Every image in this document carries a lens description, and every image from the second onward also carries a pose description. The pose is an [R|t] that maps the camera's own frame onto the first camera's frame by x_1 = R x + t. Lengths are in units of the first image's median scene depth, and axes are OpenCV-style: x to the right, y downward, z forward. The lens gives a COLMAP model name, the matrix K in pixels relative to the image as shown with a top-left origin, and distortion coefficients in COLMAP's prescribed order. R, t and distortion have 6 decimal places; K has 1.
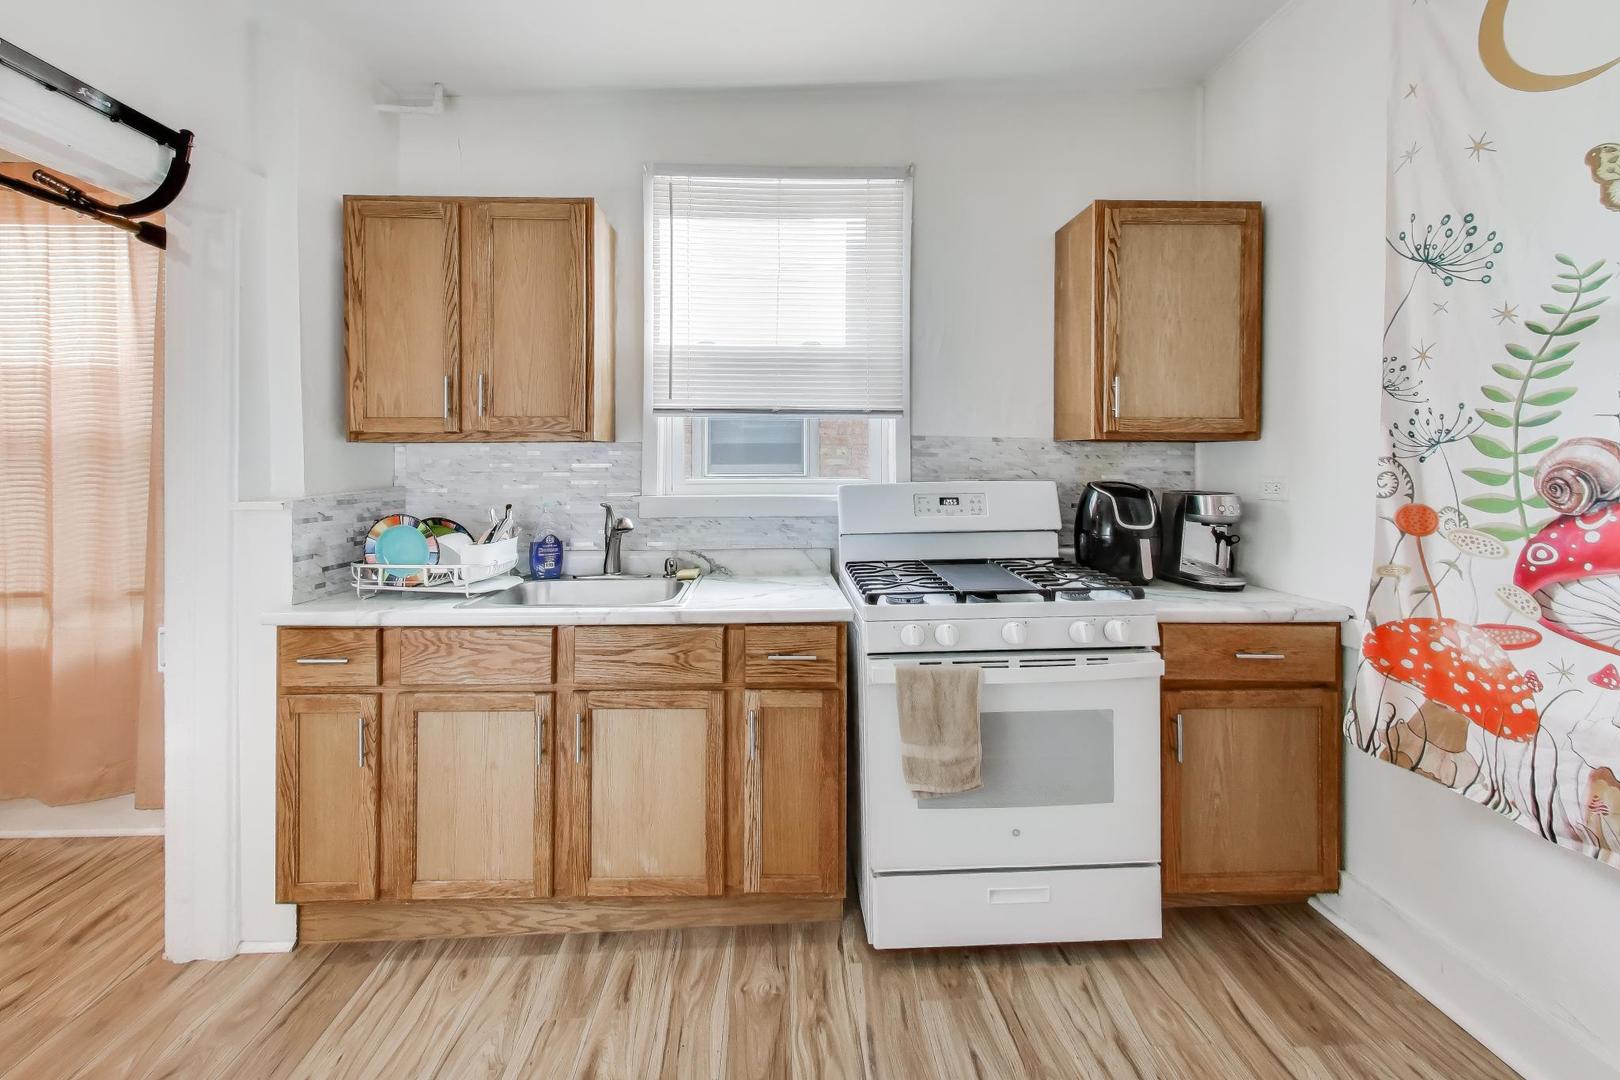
lens RADIAL K [[655.5, 0, 801.0], [0, 655.5, 471.5], [0, 0, 1]] dist [0.002714, -0.000048]
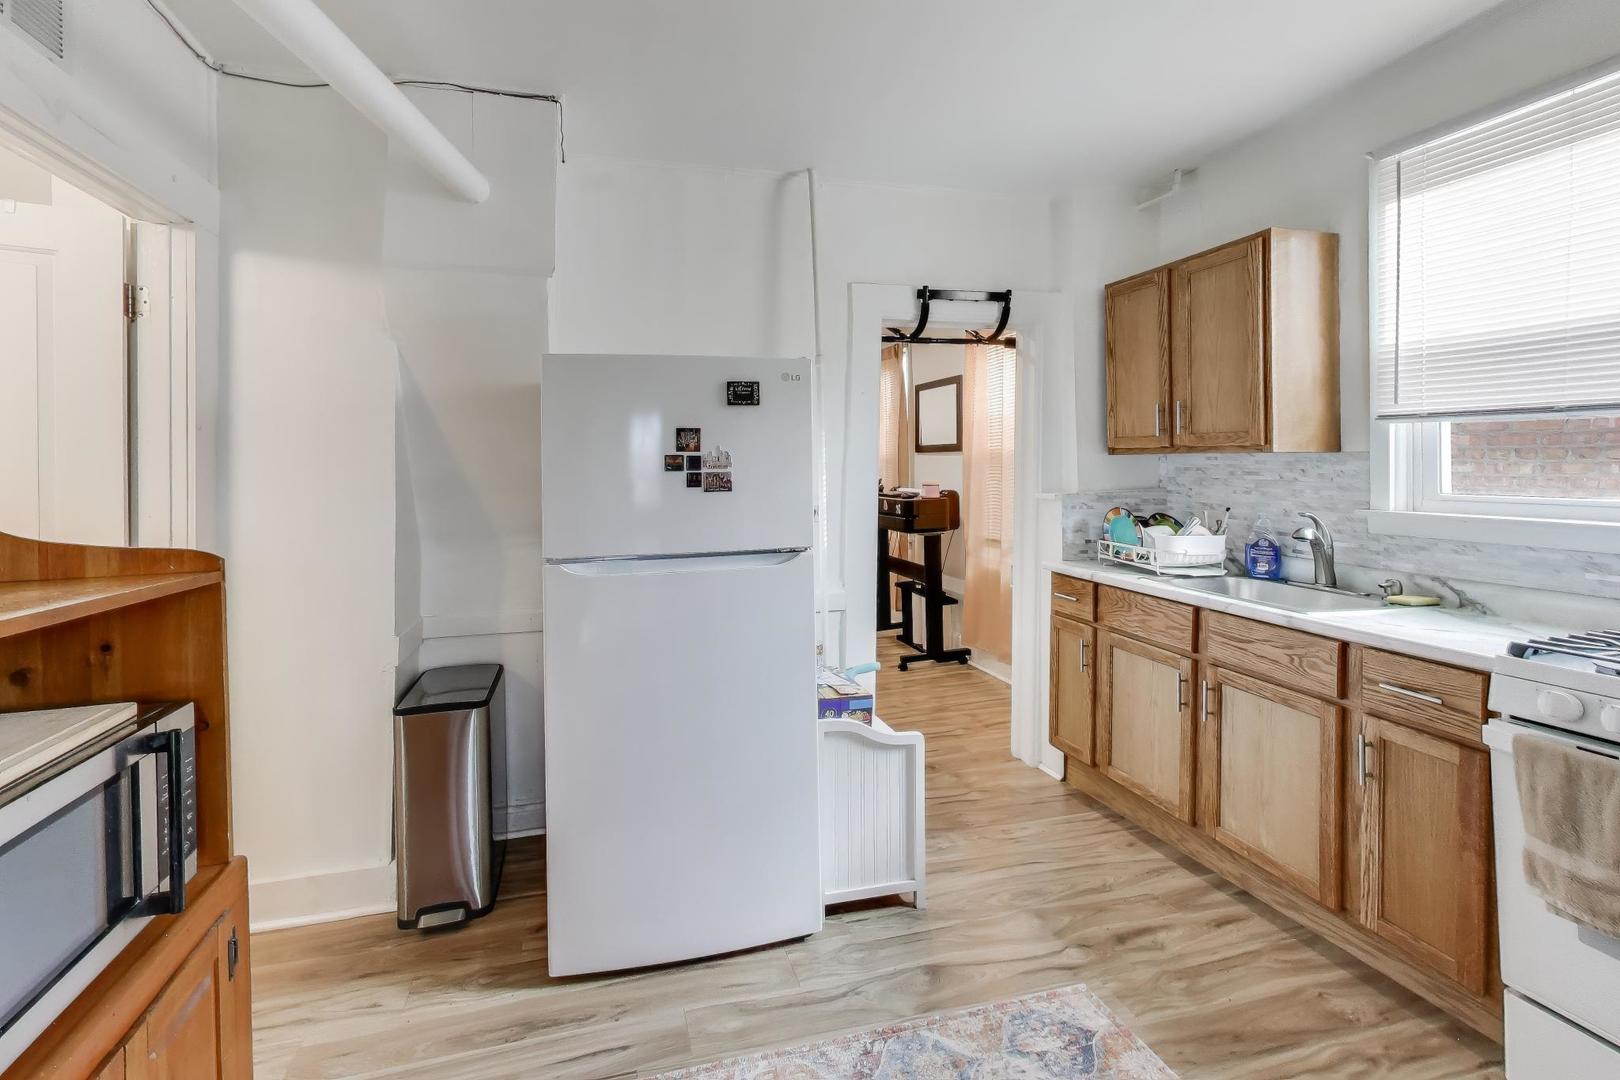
lens RADIAL K [[655.5, 0, 801.0], [0, 655.5, 471.5], [0, 0, 1]] dist [0.002714, -0.000048]
pose [[0.306282, 0.017250, -0.951784, 0.548233], [-0.017471, 0.999769, 0.012498, -0.018536], [0.951780, 0.012801, 0.306513, -0.081986]]
